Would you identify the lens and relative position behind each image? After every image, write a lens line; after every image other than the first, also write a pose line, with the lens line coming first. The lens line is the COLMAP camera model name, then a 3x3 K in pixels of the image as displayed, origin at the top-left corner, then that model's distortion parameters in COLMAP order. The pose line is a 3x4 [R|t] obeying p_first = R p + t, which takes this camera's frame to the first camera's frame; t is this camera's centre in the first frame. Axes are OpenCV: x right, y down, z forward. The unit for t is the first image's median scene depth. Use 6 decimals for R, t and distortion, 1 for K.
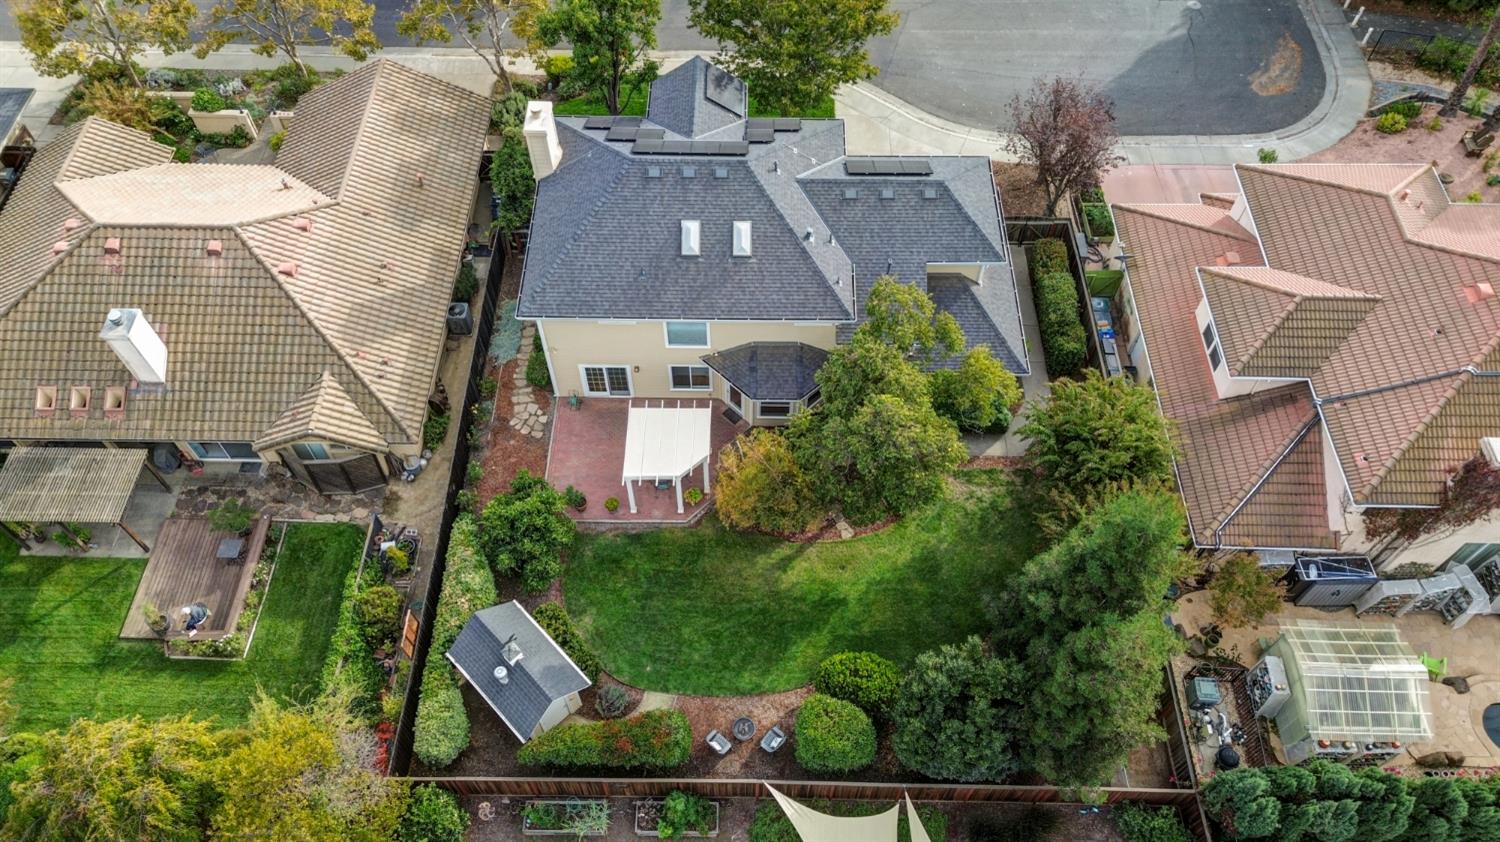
lens RADIAL K [[1083.8, 0, 750.0], [0, 1083.8, 421.0], [0, 0, 1]] dist [0.071794, -0.069233]
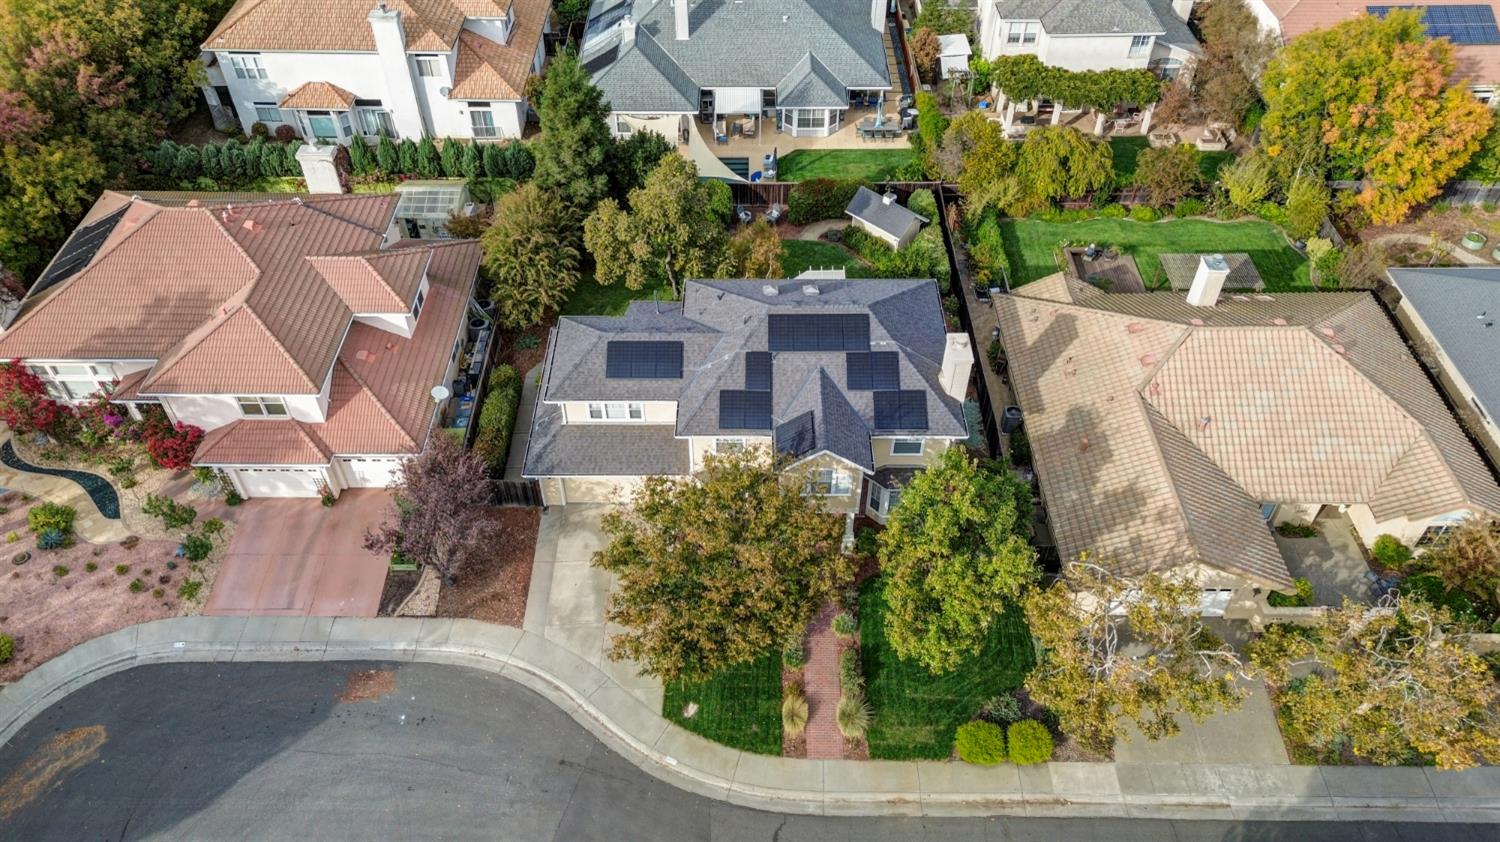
lens RADIAL K [[1083.8, 0, 750.0], [0, 1083.8, 421.0], [0, 0, 1]] dist [0.071794, -0.069233]
pose [[-0.999921, 0.007194, -0.010298, 0.029779], [-0.011338, -0.163977, 0.986399, -1.406115], [0.005407, 0.986438, 0.164046, 0.919210]]
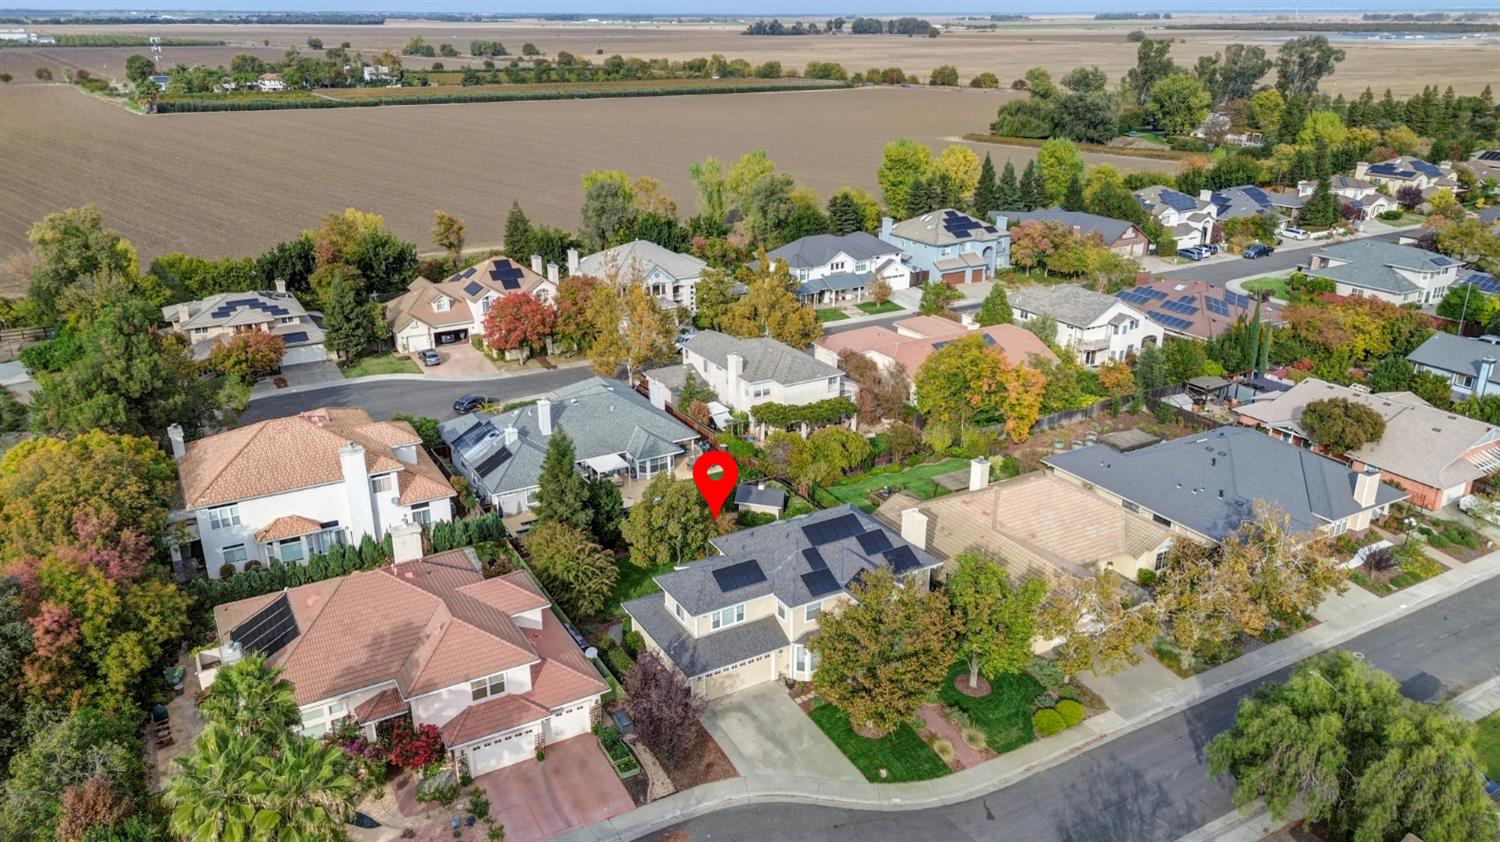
lens RADIAL K [[1073.2, 0, 757.1], [0, 1073.2, 371.6], [0, 0, 1]] dist [0.053260, -0.002416]
pose [[-0.859008, 0.157638, -0.487090, 0.894442], [-0.421745, 0.321481, 0.847810, -1.817649], [0.290237, 0.933703, -0.209671, 1.108972]]
